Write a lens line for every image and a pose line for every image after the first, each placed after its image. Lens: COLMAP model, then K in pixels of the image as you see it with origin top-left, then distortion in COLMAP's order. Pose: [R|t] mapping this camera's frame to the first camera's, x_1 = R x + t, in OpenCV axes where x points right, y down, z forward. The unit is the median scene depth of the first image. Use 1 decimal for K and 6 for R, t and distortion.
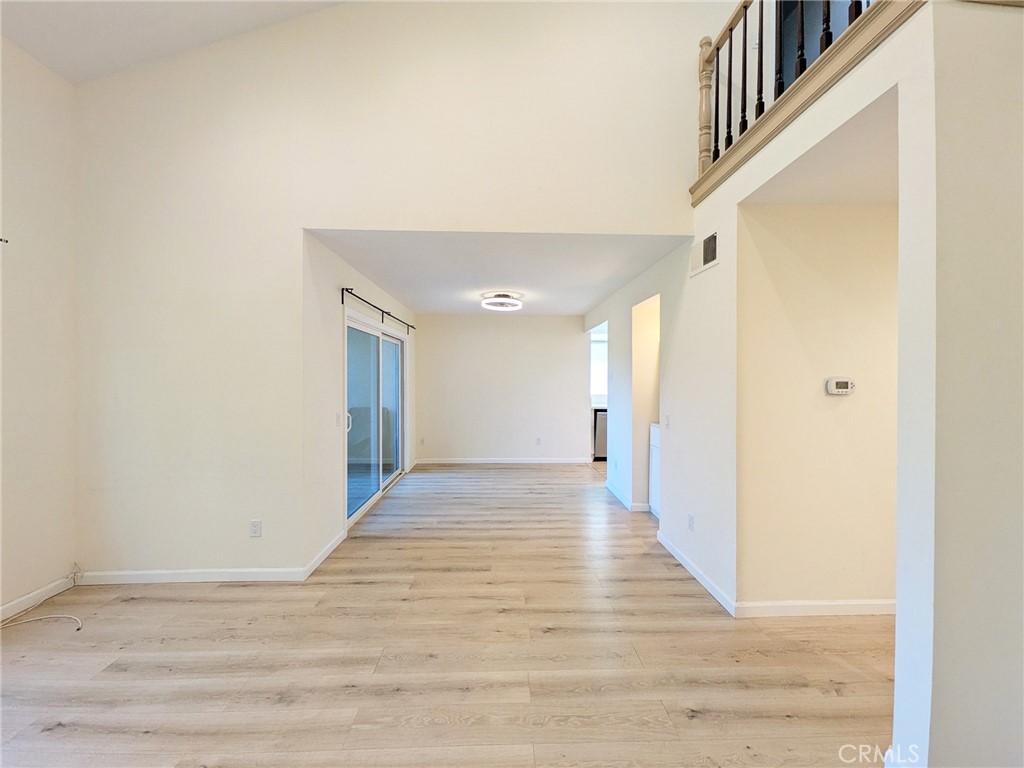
lens RADIAL K [[403.0, 0, 512.0], [0, 403.0, 384.0], [0, 0, 1]] dist [0.014861, 0.000001]
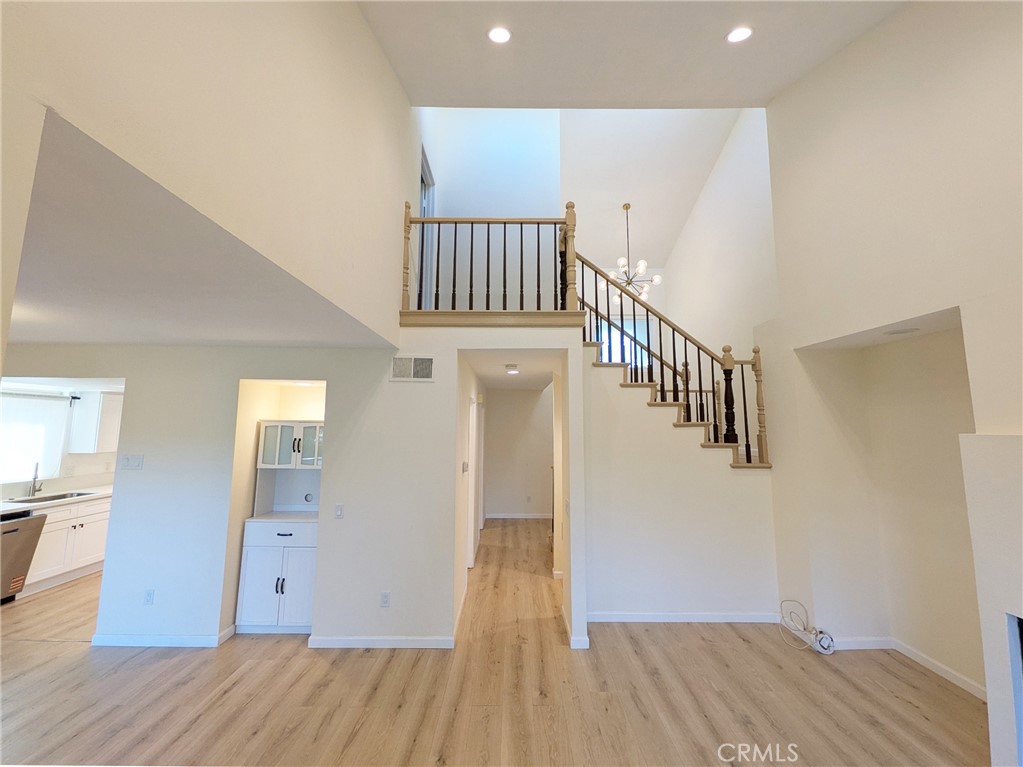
lens RADIAL K [[407.6, 0, 511.5], [0, 407.6, 383.5], [0, 0, 1]] dist [-0.001257, -0.000092]
pose [[0.022485, 0.111185, 0.993545, -0.919507], [0.001891, 0.993790, -0.111255, -0.157413], [-0.999745, 0.004381, 0.022135, 0.787333]]
